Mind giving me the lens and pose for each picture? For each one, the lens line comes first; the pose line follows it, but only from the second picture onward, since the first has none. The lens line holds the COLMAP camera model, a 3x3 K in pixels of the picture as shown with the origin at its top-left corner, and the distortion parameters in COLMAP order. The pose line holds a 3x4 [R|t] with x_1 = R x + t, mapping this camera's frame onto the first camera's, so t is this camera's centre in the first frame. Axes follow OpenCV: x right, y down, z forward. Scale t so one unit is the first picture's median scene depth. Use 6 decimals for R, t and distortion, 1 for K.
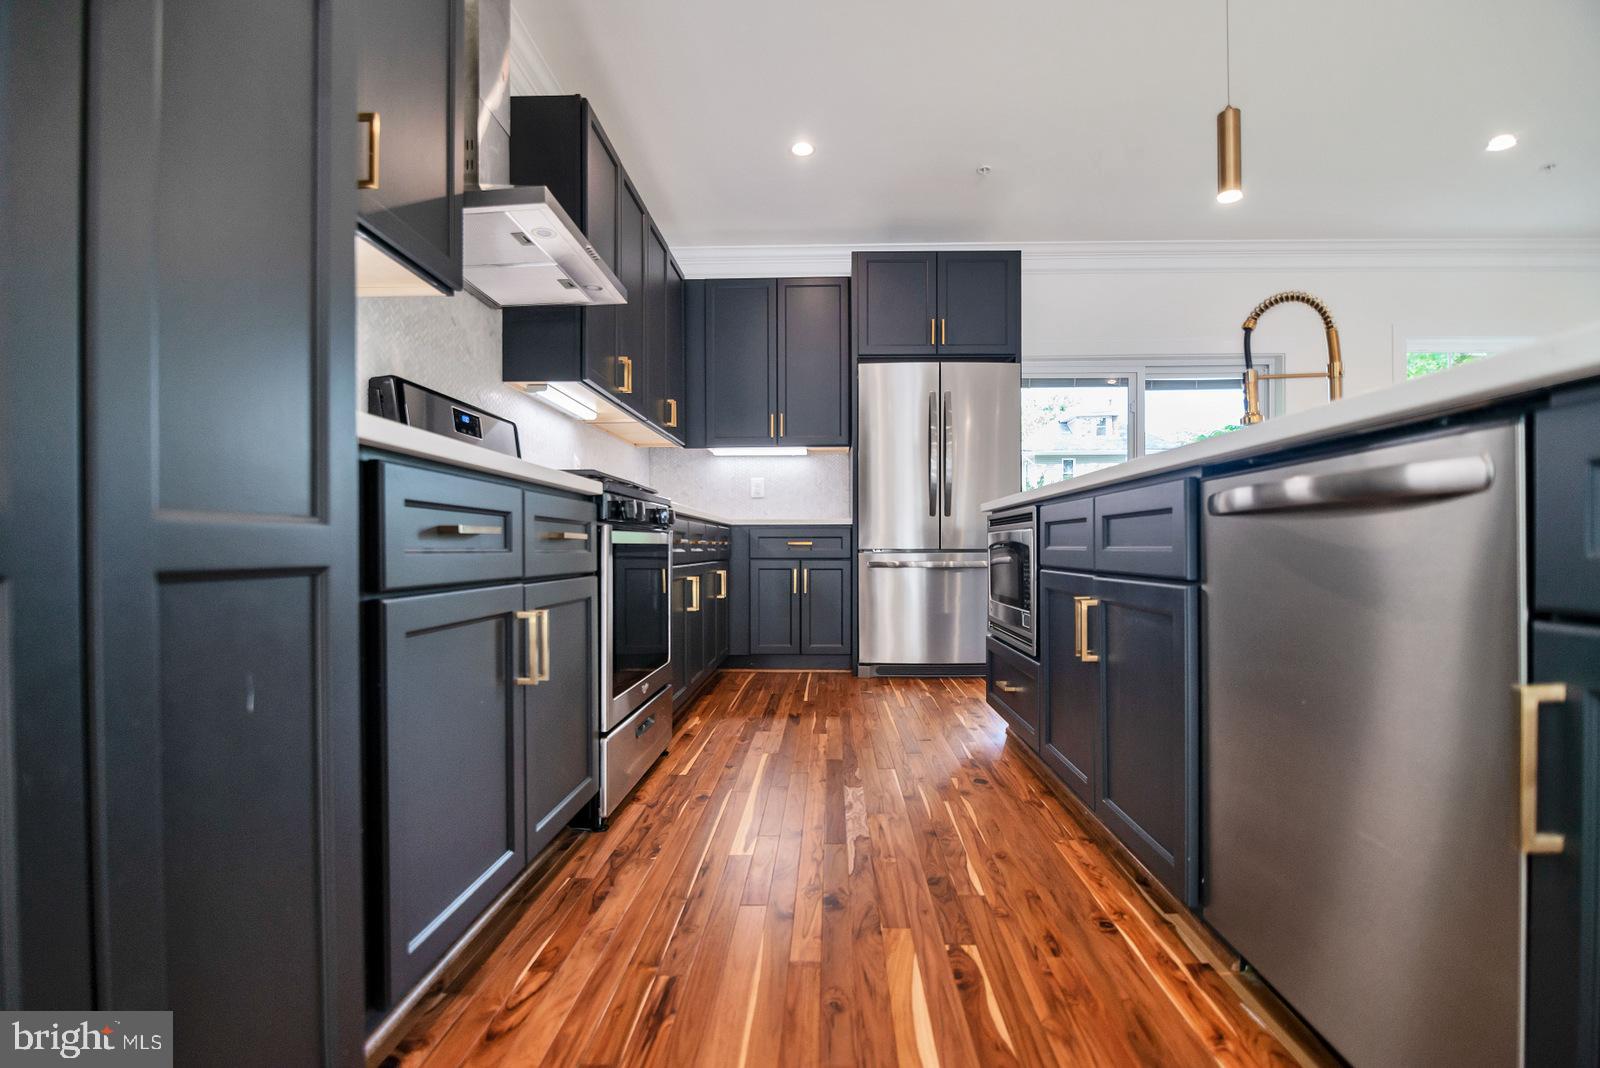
lens RADIAL K [[731.9, 0, 821.2], [0, 731.9, 543.6], [0, 0, 1]] dist [-0.011507, -0.001598]
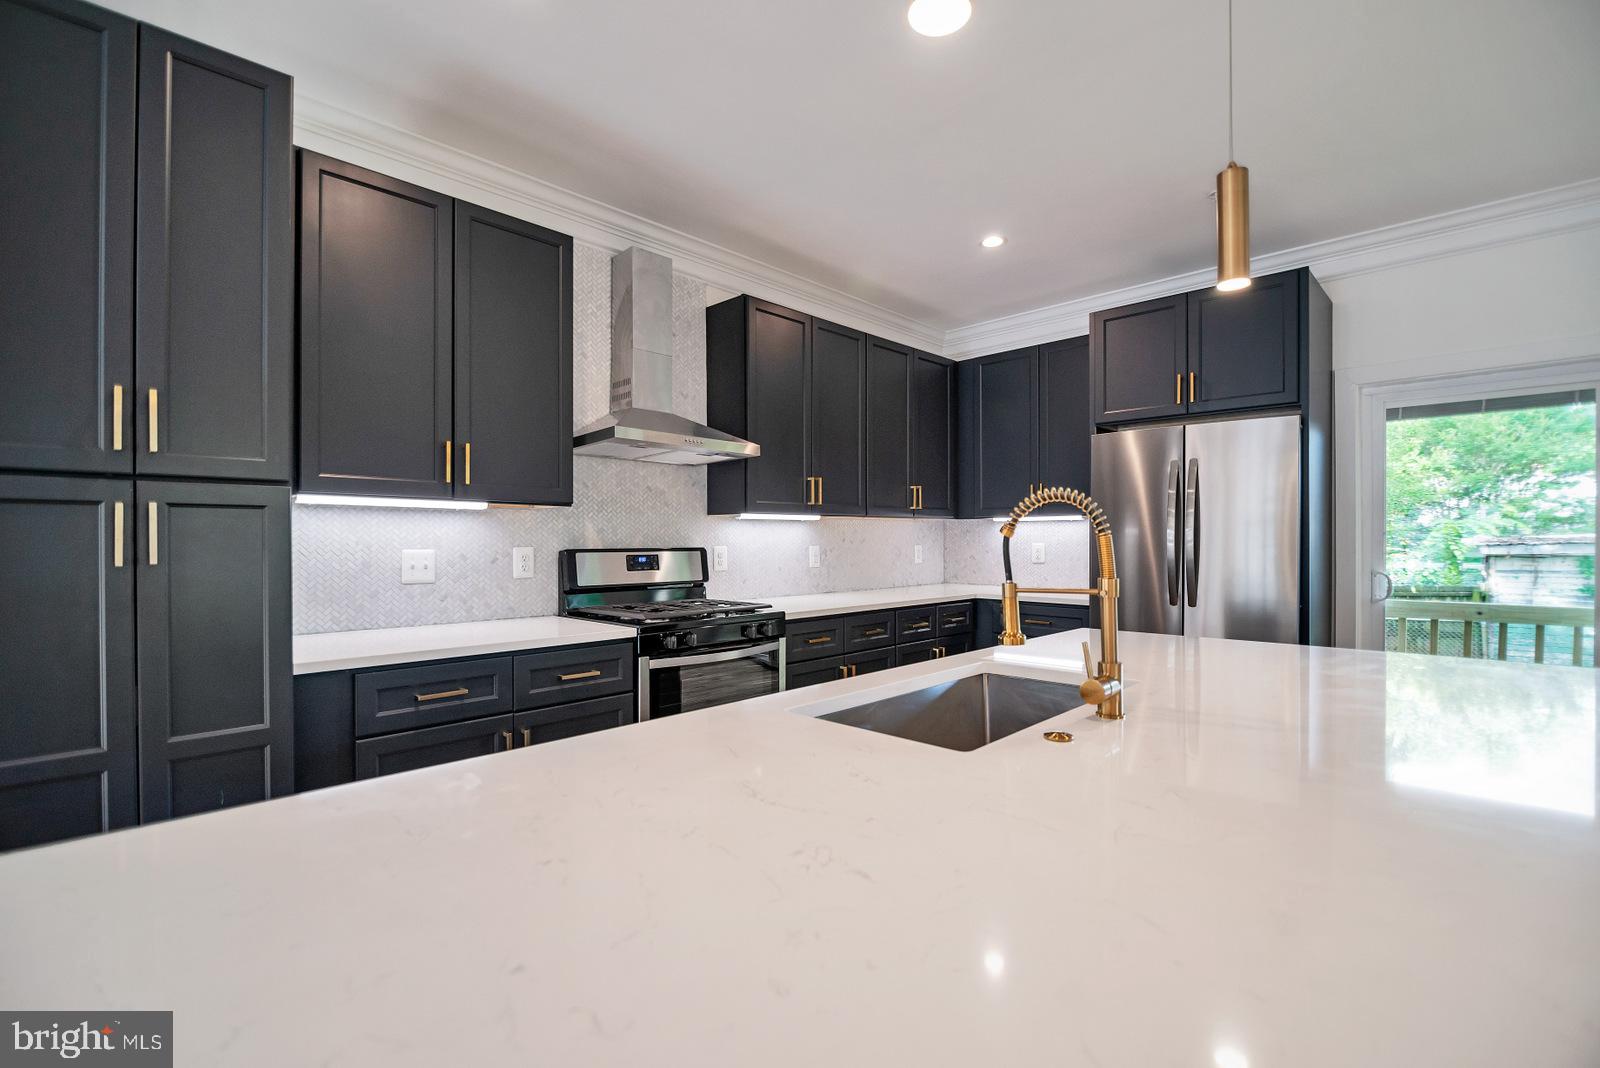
lens RADIAL K [[731.9, 0, 801.7], [0, 731.9, 536.1], [0, 0, 1]] dist [-0.011507, -0.001598]
pose [[0.732582, -0.001261, -0.680678, 0.584328], [0.002396, 0.999997, 0.000726, -0.169925], [0.680675, -0.002163, 0.732583, 0.109632]]
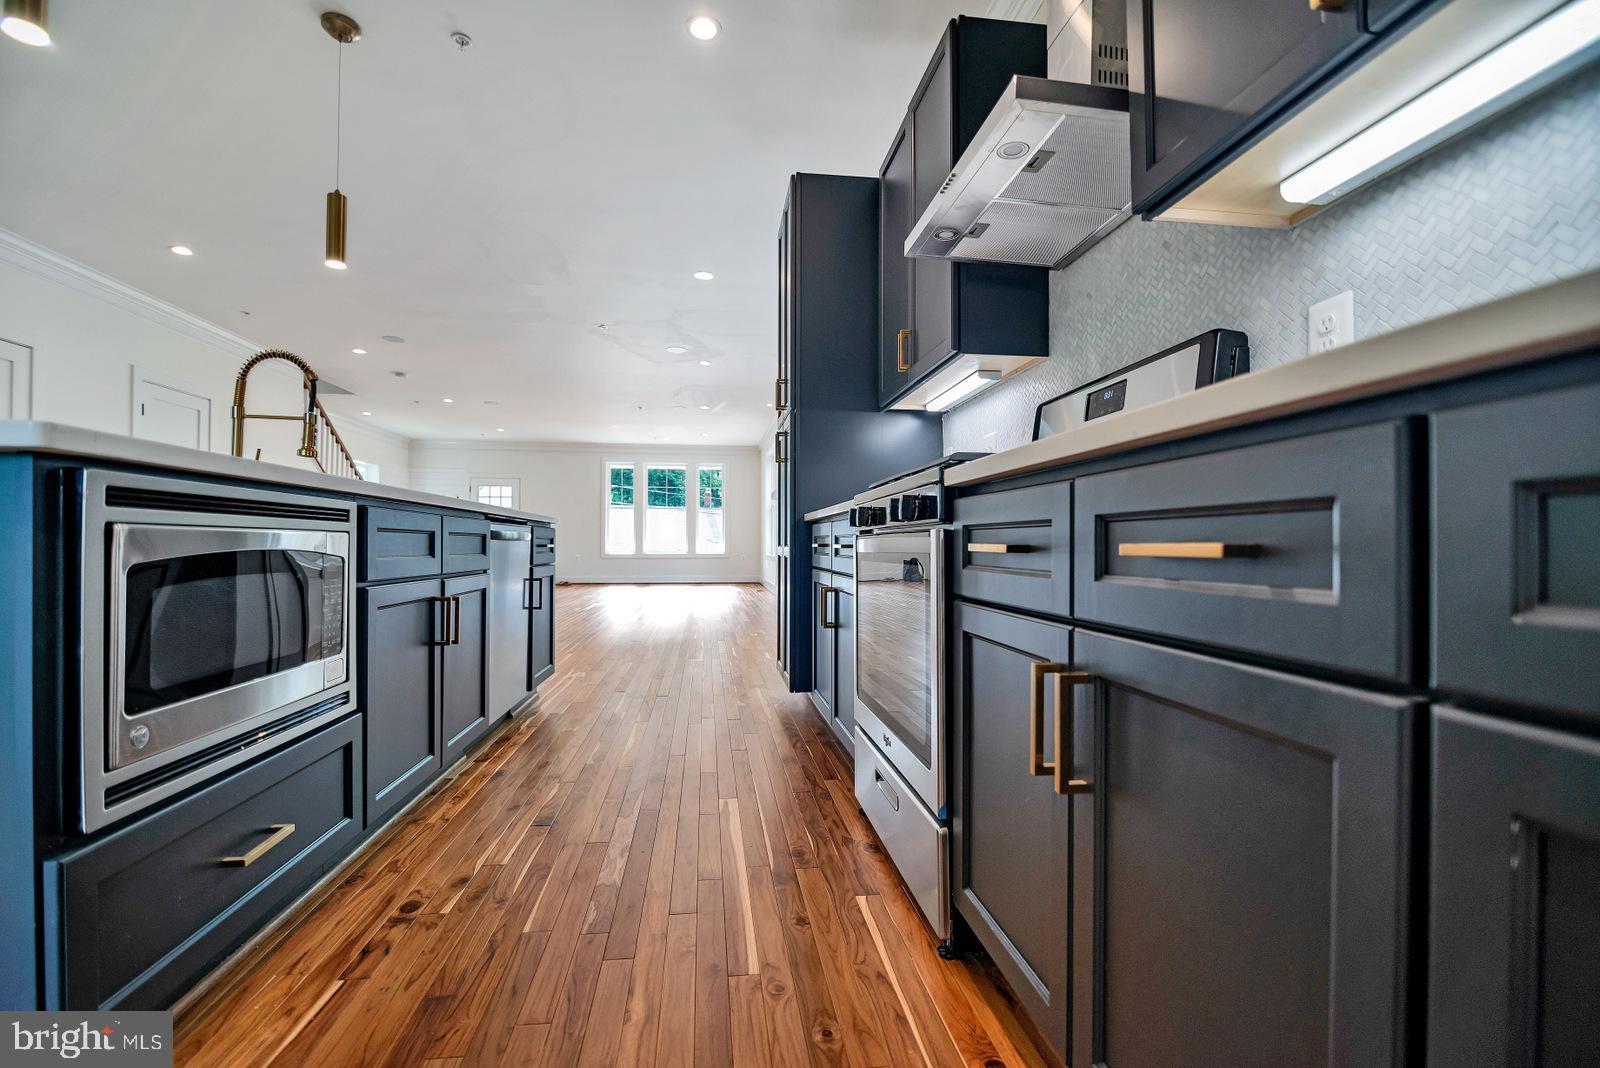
lens RADIAL K [[733.7, 0, 819.8], [0, 733.7, 555.8], [0, 0, 1]] dist [-0.010773, -0.000565]
pose [[-0.986347, 0.004292, -0.164624, -0.035263], [0.003152, 0.999969, 0.007183, -0.001559], [0.164650, 0.006566, -0.986330, 1.353333]]
